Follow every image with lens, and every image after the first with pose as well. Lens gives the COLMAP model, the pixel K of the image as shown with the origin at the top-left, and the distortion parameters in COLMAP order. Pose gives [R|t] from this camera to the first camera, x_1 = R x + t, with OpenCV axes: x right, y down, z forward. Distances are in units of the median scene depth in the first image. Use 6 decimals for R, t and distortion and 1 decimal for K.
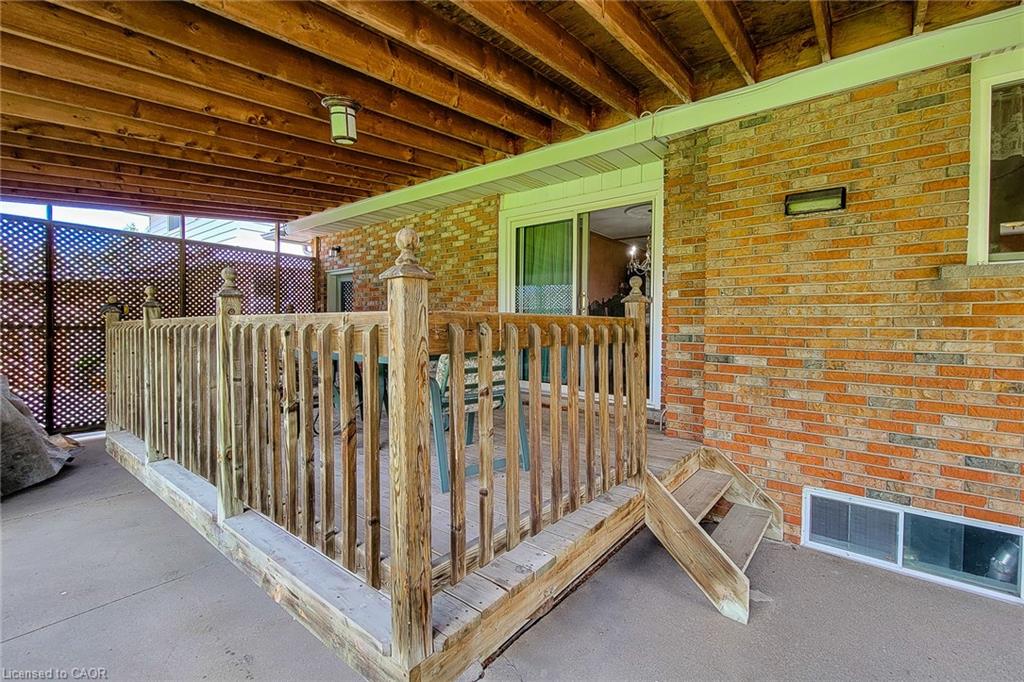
lens RADIAL K [[440.4, 0, 512.0], [0, 440.4, 341.0], [0, 0, 1]] dist [-0.000136, -0.000020]
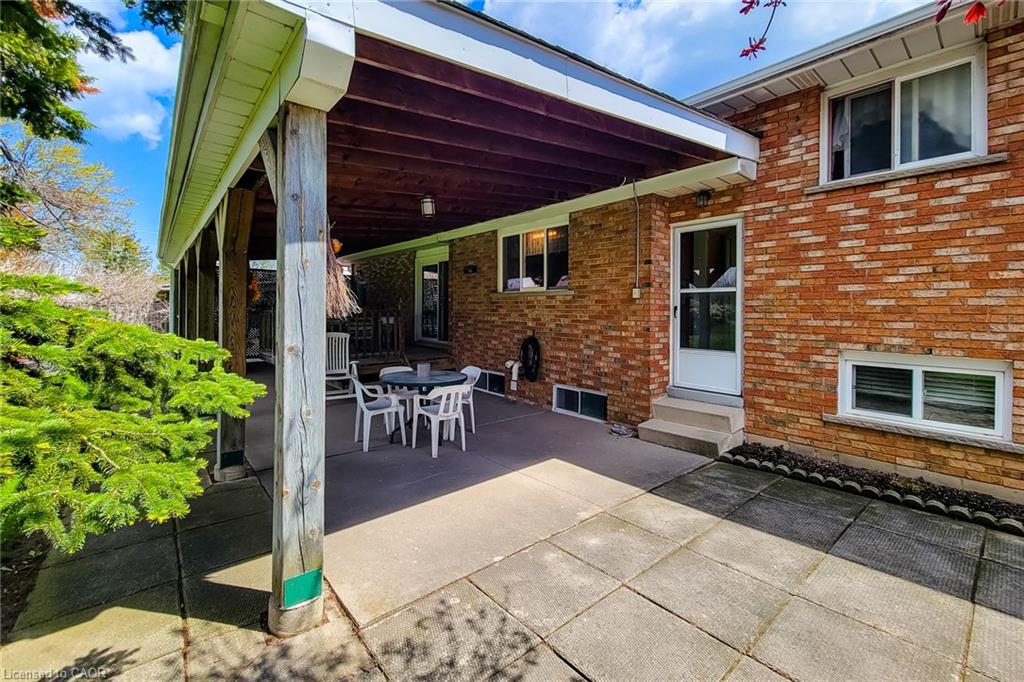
lens RADIAL K [[423.5, 0, 511.0], [0, 423.5, 303.7], [0, 0, 1]] dist [0.000850, 0.000158]
pose [[0.982816, -0.016991, -0.183803, 1.439521], [0.010532, 0.999294, -0.036057, 0.015946], [0.184286, 0.033502, 0.982301, -1.697449]]
